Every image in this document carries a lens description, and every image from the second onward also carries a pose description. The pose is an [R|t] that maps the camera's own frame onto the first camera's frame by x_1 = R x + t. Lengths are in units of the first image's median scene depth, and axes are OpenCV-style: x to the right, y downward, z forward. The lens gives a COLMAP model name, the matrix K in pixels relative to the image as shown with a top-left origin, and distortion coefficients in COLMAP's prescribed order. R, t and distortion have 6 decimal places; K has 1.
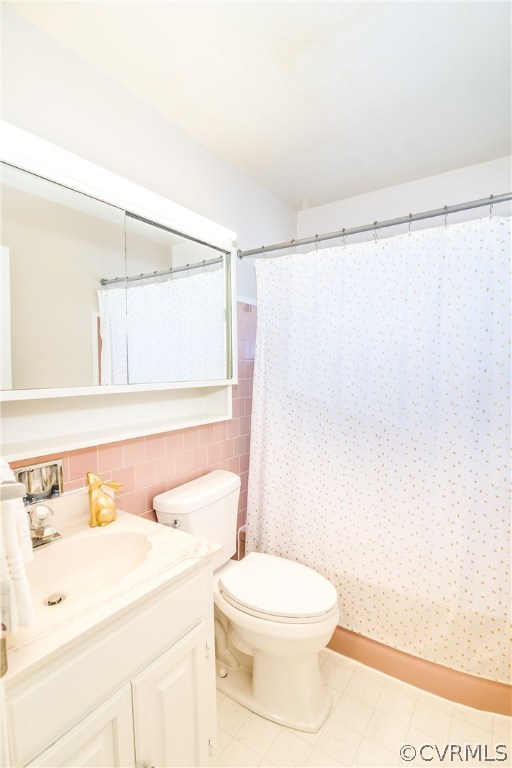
lens RADIAL K [[360.1, 0, 256.0], [0, 360.1, 384.0], [0, 0, 1]] dist [0.000089, -0.006817]
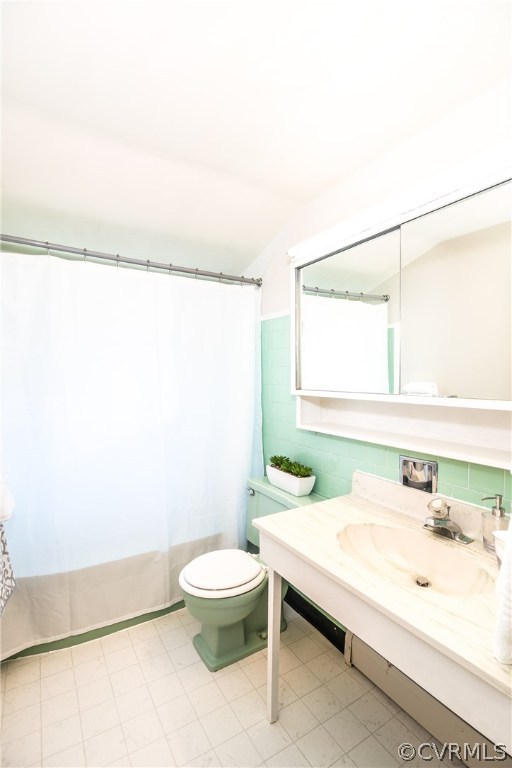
lens RADIAL K [[350.1, 0, 256.0], [0, 350.1, 384.0], [0, 0, 1]] dist [-0.000352, -0.006530]
pose [[-0.396733, 0.024120, -0.917617, 1.118808], [-0.041828, 0.998141, 0.044321, -0.084784], [0.916980, 0.055966, -0.394987, 1.607769]]
